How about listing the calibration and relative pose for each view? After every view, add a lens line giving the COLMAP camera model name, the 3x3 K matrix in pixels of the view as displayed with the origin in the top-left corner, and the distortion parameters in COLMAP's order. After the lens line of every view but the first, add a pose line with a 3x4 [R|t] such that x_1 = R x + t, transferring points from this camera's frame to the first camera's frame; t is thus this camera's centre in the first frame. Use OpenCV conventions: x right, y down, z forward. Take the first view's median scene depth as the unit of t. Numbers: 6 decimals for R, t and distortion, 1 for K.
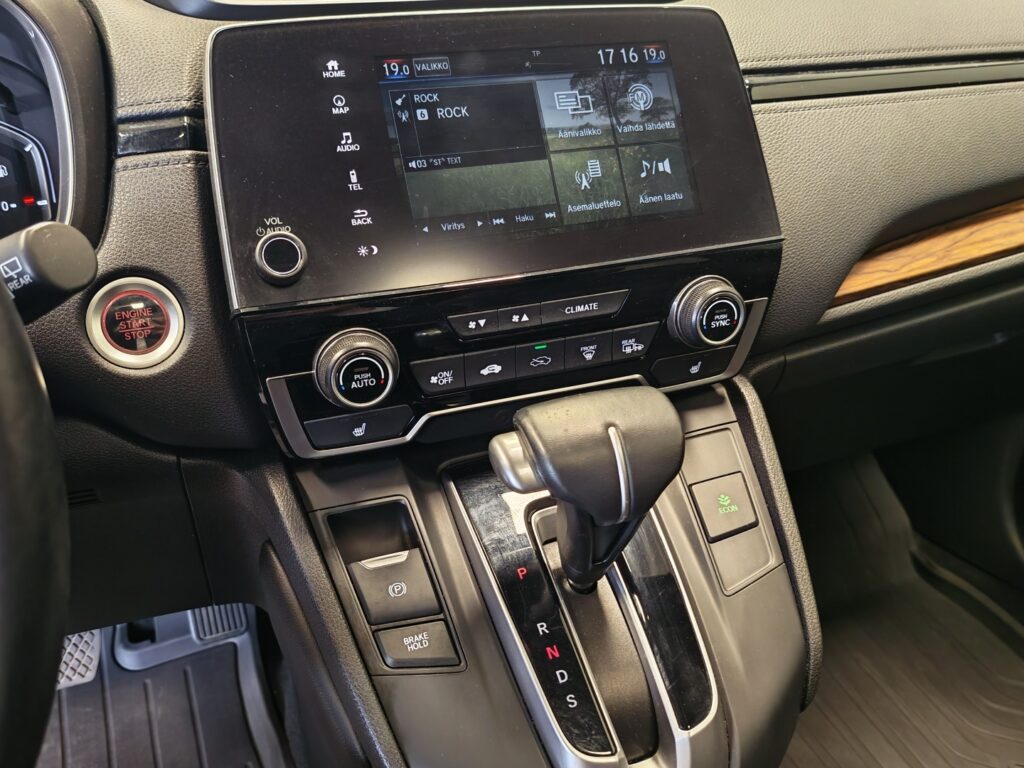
lens RADIAL K [[863.4, 0, 512.0], [0, 863.4, 384.0], [0, 0, 1]] dist [0.008021, -0.002151]
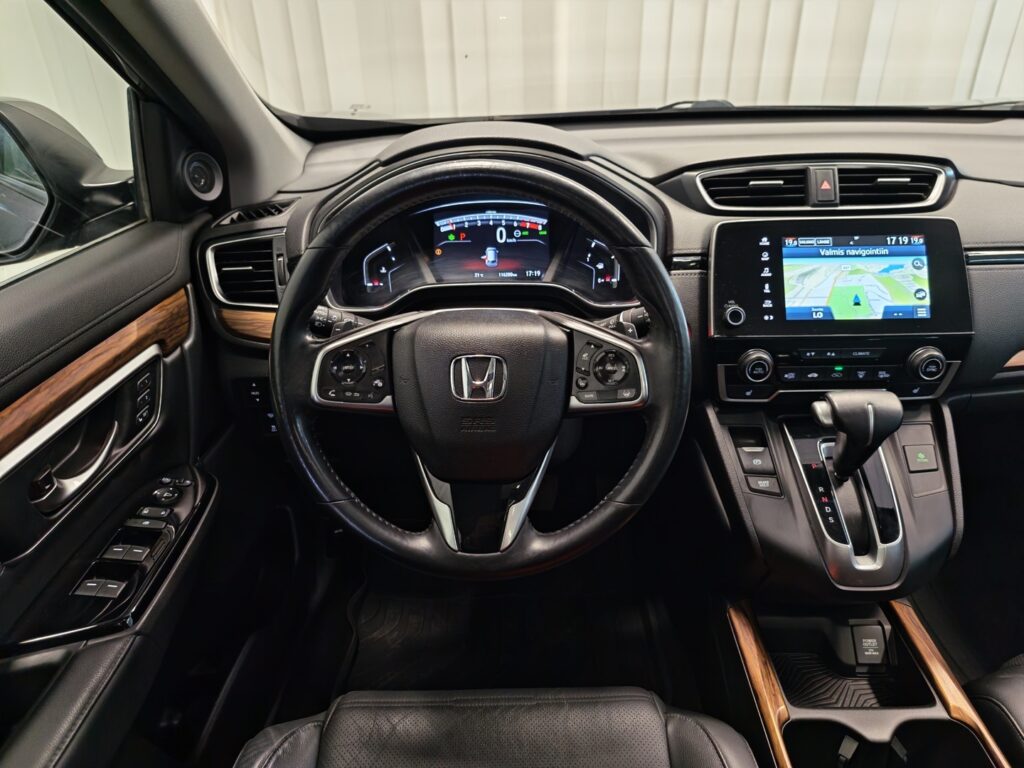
lens RADIAL K [[664.3, 0, 540.1], [0, 664.3, 389.2], [0, 0, 1]] dist [0.007126, 0.000894]
pose [[0.934649, 0.146409, -0.324031, -0.130246], [-0.152735, 0.988249, 0.005972, 0.125924], [0.321097, 0.043909, 0.946028, -0.929929]]
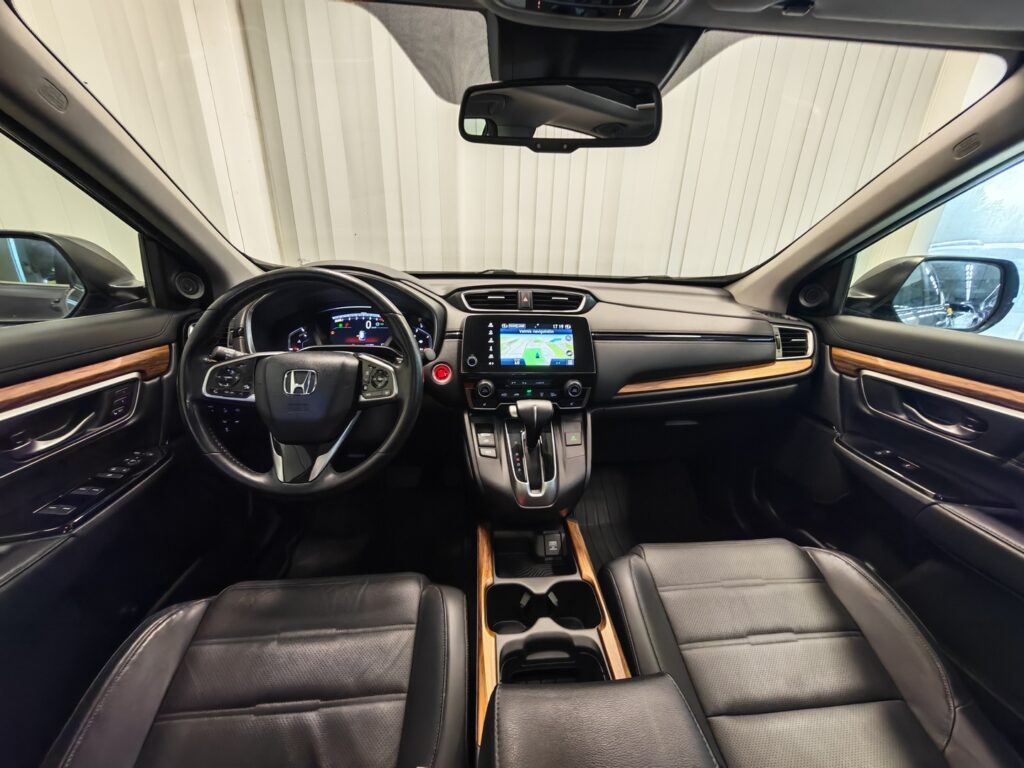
lens RADIAL K [[366.8, 0, 508.5], [0, 366.8, 390.6], [0, 0, 1]] dist [-0.000783, 0.000003]
pose [[0.961859, 0.112152, -0.249497, 0.412911], [-0.150670, 0.978474, -0.141023, 0.240739], [0.228310, 0.173236, 0.958052, -0.796228]]
